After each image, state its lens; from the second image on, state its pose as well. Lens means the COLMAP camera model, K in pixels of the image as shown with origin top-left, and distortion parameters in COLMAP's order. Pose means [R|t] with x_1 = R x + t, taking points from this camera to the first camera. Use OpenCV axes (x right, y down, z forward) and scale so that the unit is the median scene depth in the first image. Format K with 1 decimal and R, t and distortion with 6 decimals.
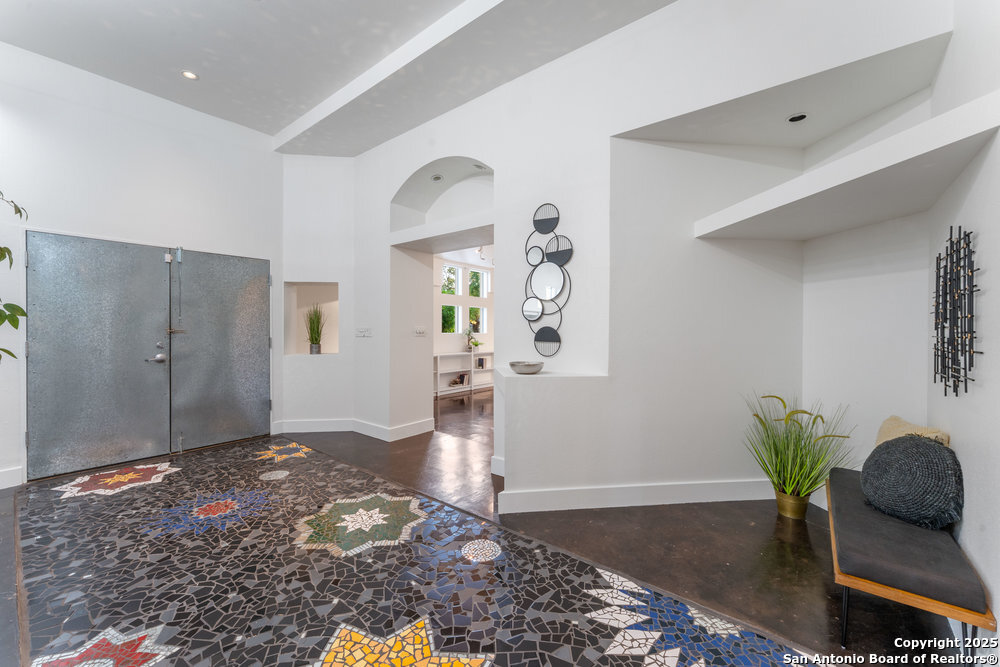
lens RADIAL K [[402.4, 0, 498.8], [0, 402.4, 330.8], [0, 0, 1]] dist [0.003908, -0.000147]
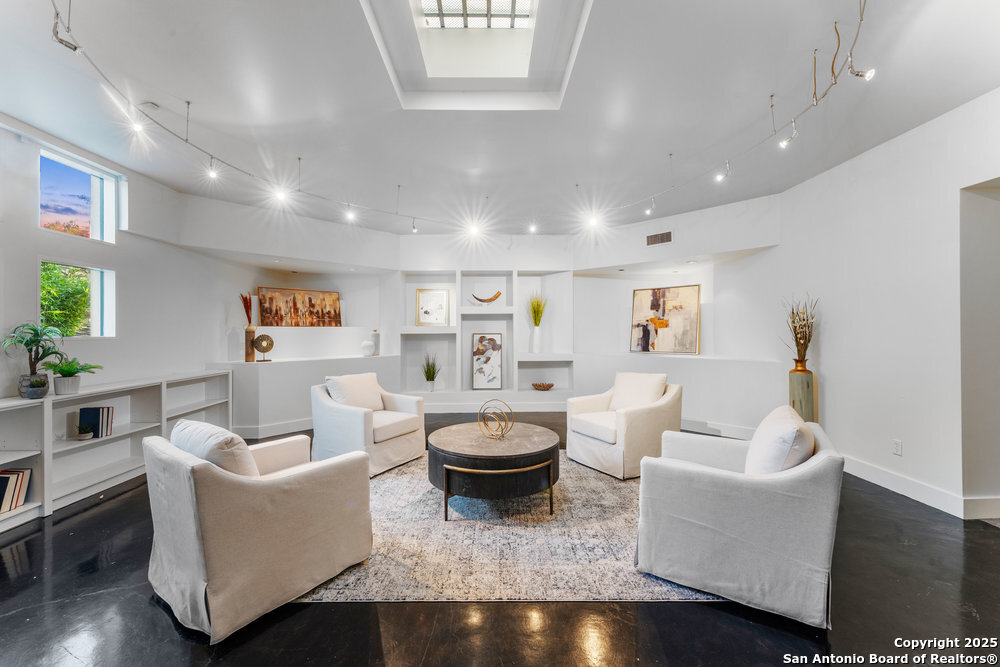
lens RADIAL K [[402.4, 0, 494.7], [0, 402.4, 327.4], [0, 0, 1]] dist [0.003908, -0.000147]
pose [[0.765772, -0.001535, 0.643110, -0.001089], [0.009116, 0.999923, -0.008469, 0.014823], [-0.643047, 0.012348, 0.765727, 2.102527]]
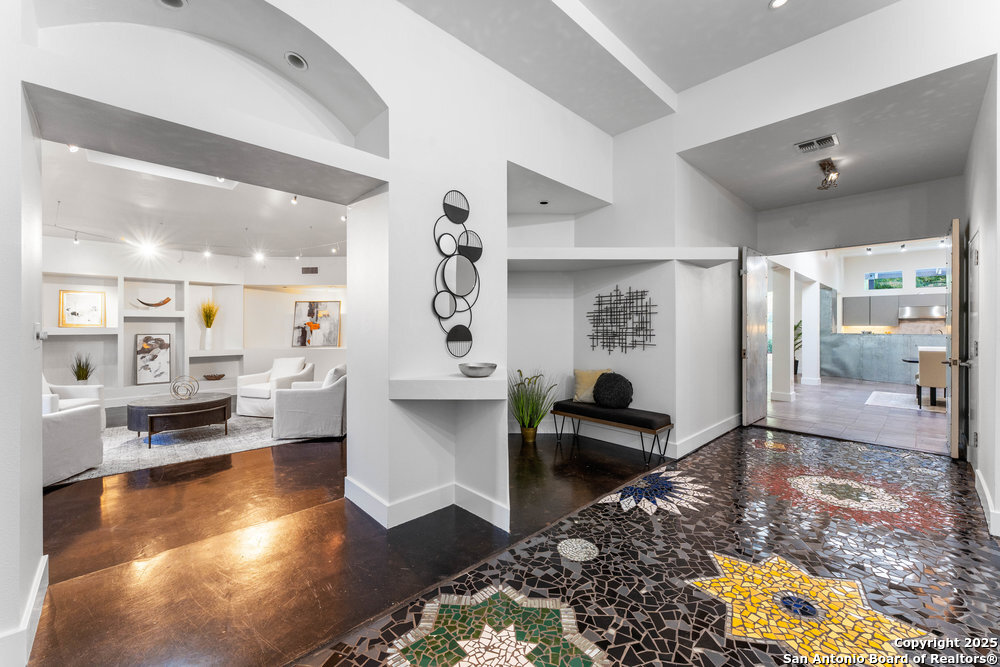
lens RADIAL K [[402.4, 0, 501.2], [0, 402.4, 328.1], [0, 0, 1]] dist [0.003908, -0.000147]
pose [[0.116943, -0.003016, 0.993134, -1.134992], [0.005751, 0.999981, 0.002360, -0.006571], [-0.993122, 0.005436, 0.116958, 1.150228]]
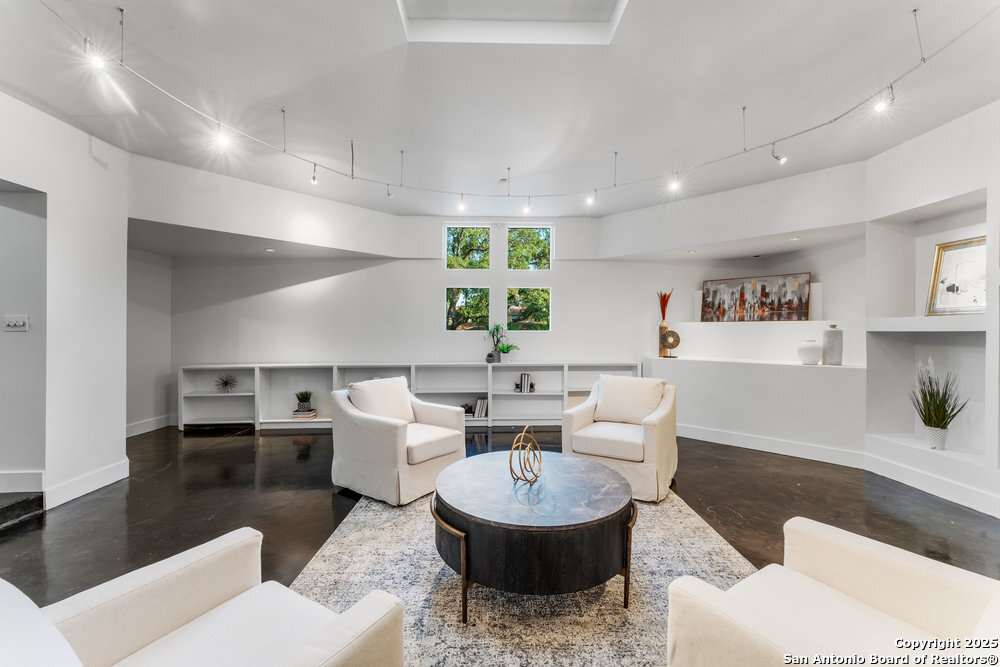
lens RADIAL K [[402.4, 0, 502.0], [0, 402.4, 331.4], [0, 0, 1]] dist [0.003908, -0.000147]
pose [[0.661279, -0.001289, -0.750139, 1.577181], [0.000286, 0.999999, -0.001466, 0.033269], [0.750140, 0.000755, 0.661278, 2.500807]]
